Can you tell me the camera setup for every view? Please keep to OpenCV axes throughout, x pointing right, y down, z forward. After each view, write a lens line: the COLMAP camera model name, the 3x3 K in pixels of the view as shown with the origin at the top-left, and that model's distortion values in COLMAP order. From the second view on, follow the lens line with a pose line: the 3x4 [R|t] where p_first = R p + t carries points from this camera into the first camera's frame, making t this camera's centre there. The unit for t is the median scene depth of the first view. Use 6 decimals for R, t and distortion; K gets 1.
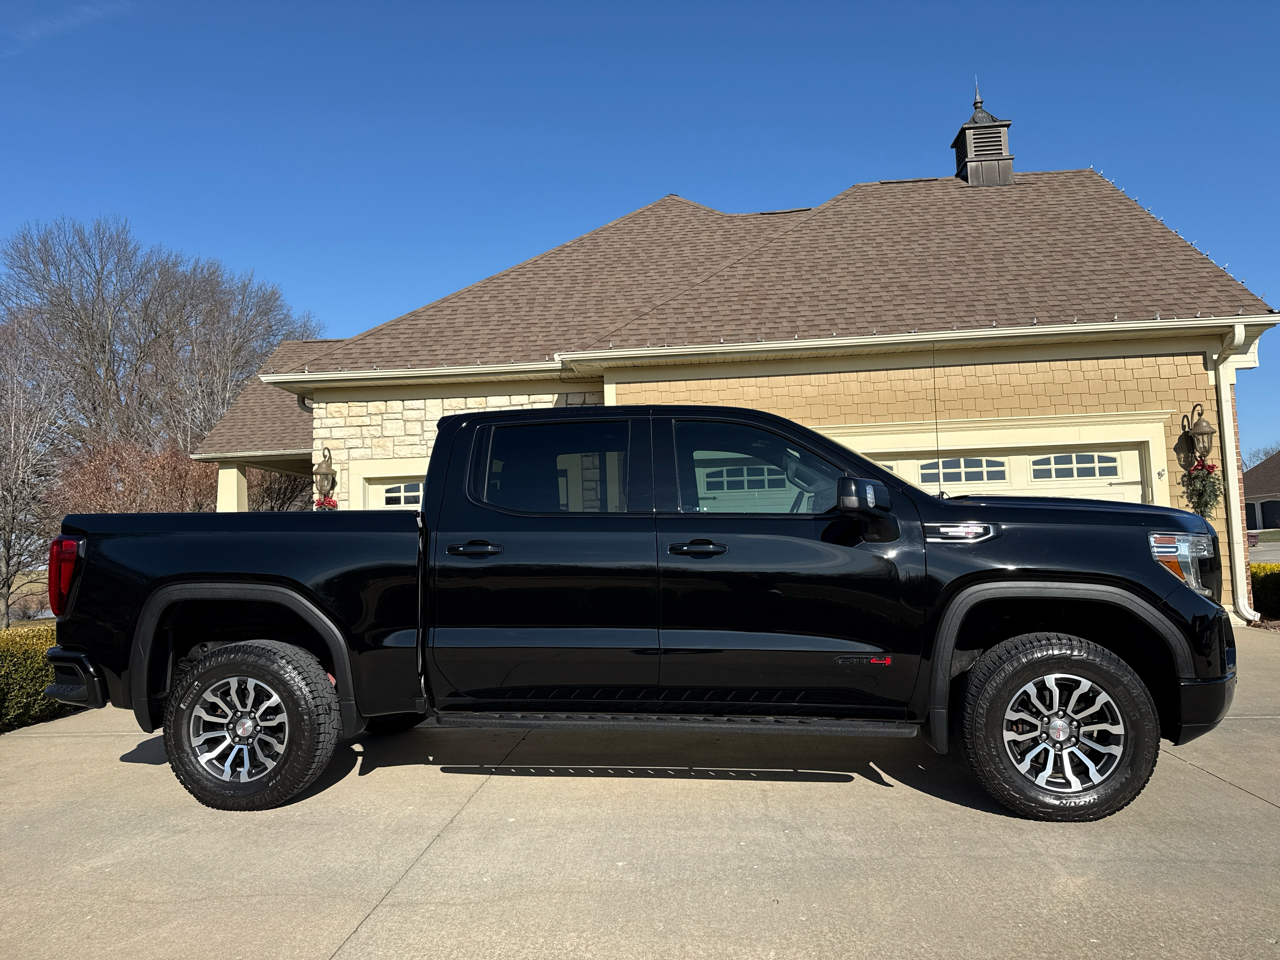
lens RADIAL K [[904.1, 0, 633.9], [0, 904.1, 484.4], [0, 0, 1]] dist [0.035445, -0.045349]
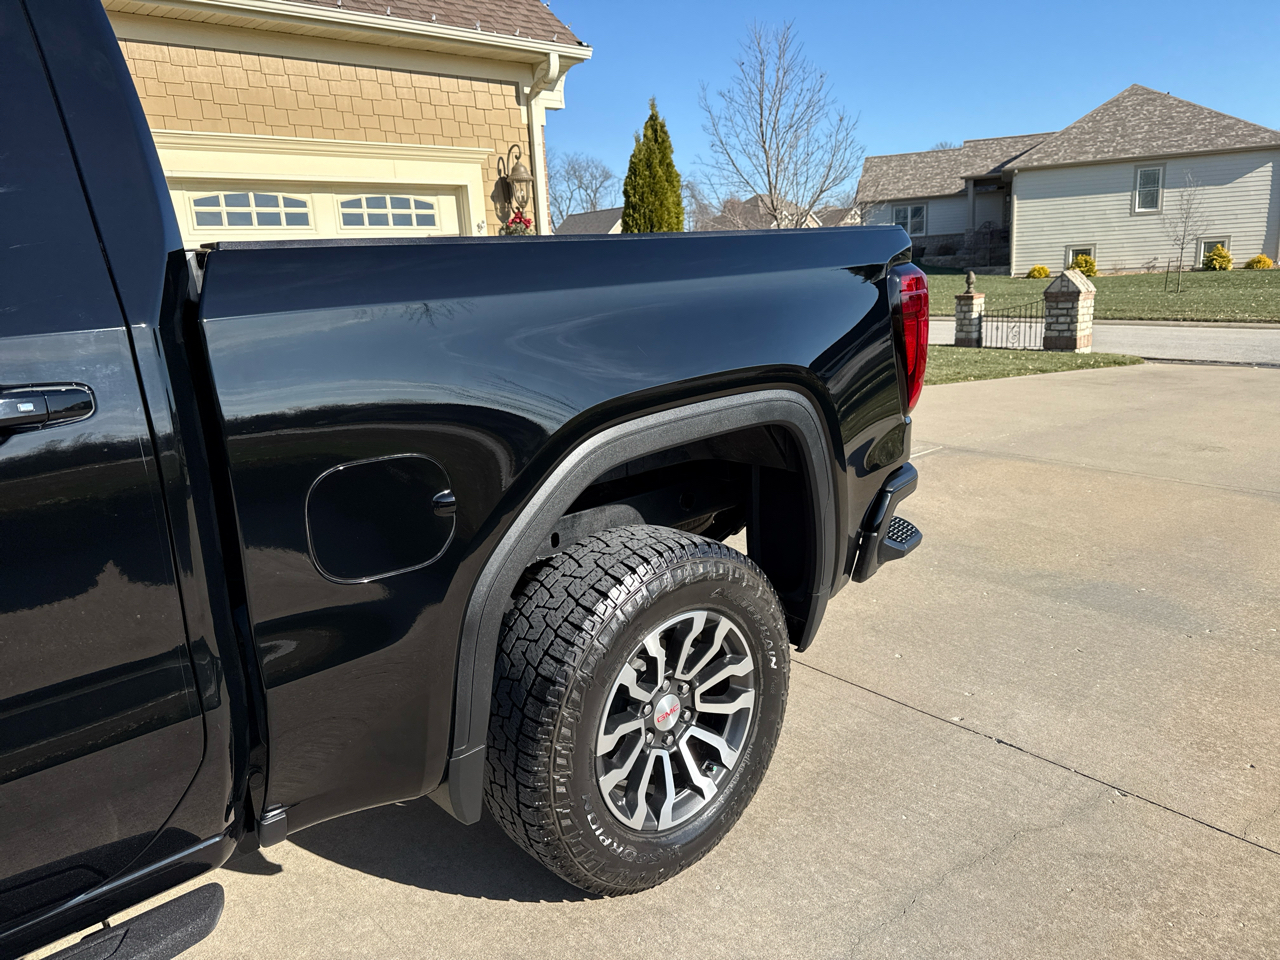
lens RADIAL K [[904.1, 0, 634.5], [0, 904.1, 476.8], [0, 0, 1]] dist [0.035445, -0.045349]
pose [[0.696708, -0.156037, 0.700179, 0.034433], [-0.029985, 0.968869, 0.245751, 0.003302], [-0.716728, -0.192212, 0.670340, 0.258631]]
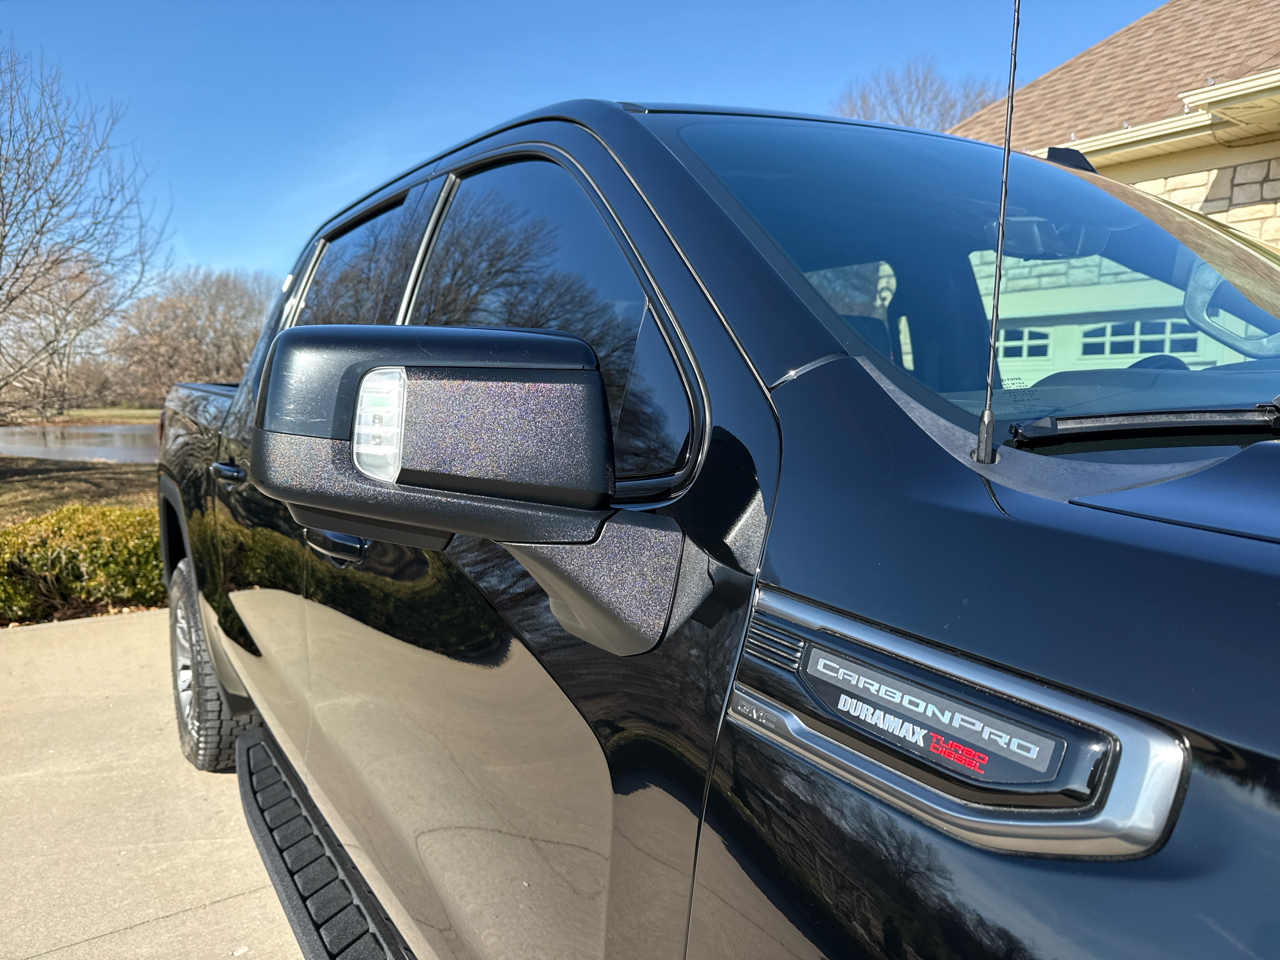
lens RADIAL K [[904.1, 0, 634.9], [0, 904.1, 477.6], [0, 0, 1]] dist [0.035445, -0.045349]
pose [[0.635309, 0.103133, -0.765340, 0.168725], [0.024466, 0.987857, 0.153428, -0.001166], [0.771870, -0.116199, 0.625071, 0.341010]]
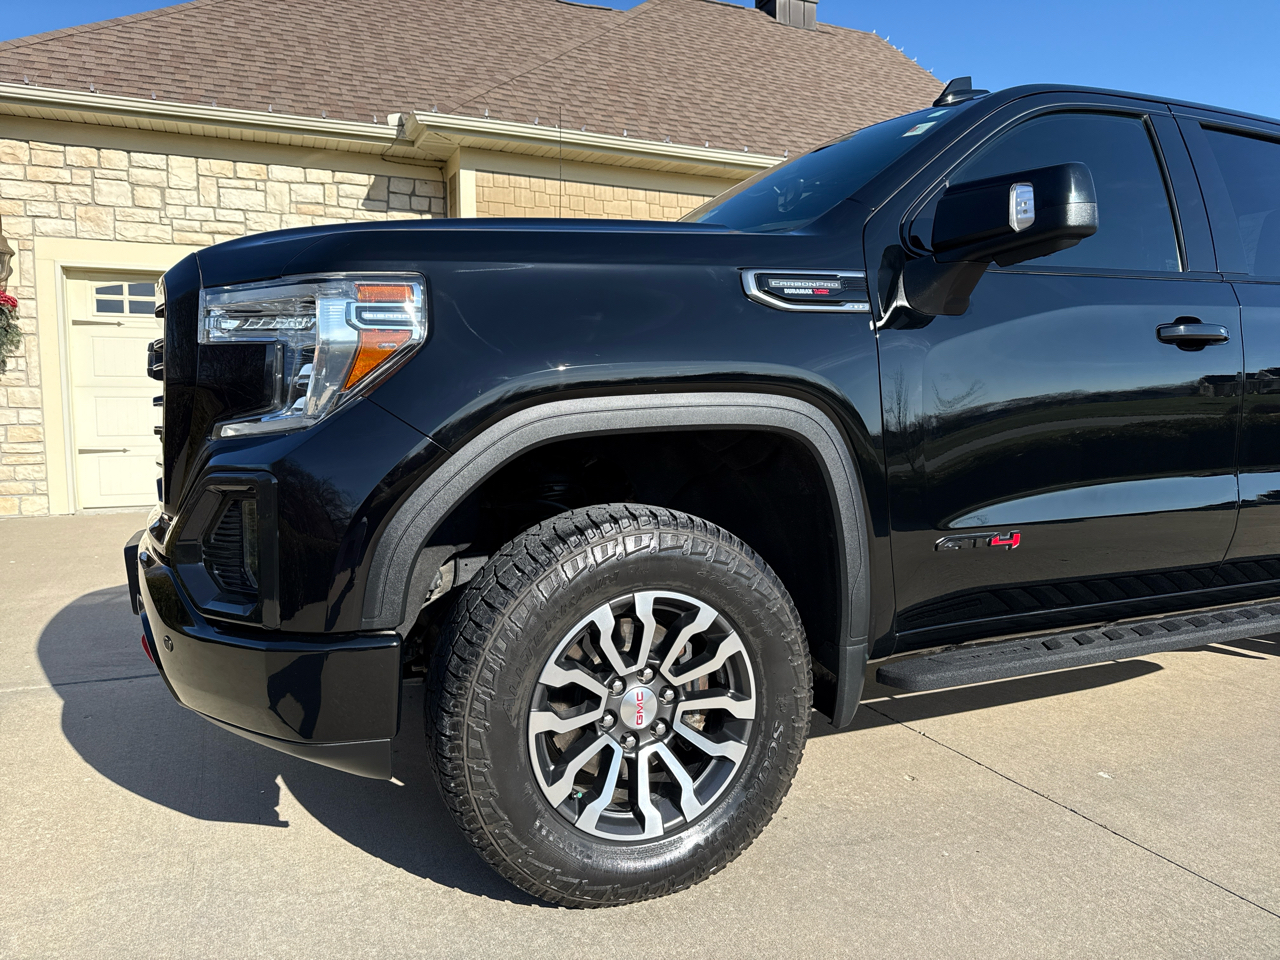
lens RADIAL K [[904.1, 0, 632.5], [0, 904.1, 479.0], [0, 0, 1]] dist [0.035445, -0.045349]
pose [[0.884890, -0.006950, 0.465749, -0.272188], [-0.056906, 0.990786, 0.122900, 0.045610], [-0.462312, -0.135257, 0.876341, 0.251059]]
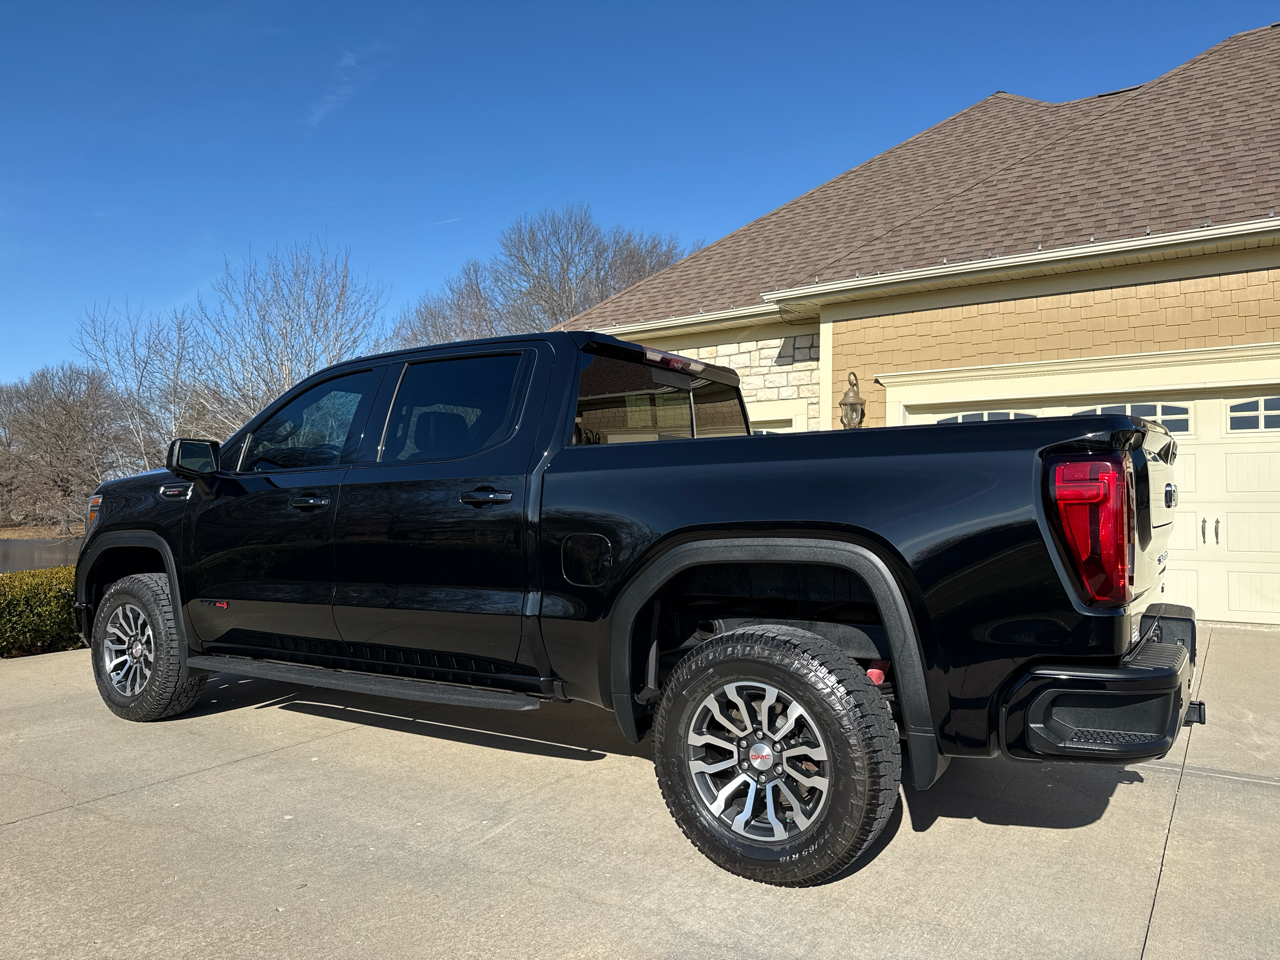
lens RADIAL K [[904.1, 0, 633.3], [0, 904.1, 483.7], [0, 0, 1]] dist [0.035445, -0.045349]
pose [[0.868978, 0.019134, -0.494481, 0.271561], [0.006660, 0.998709, 0.050350, 0.002392], [0.494807, -0.047047, 0.867729, 0.117133]]
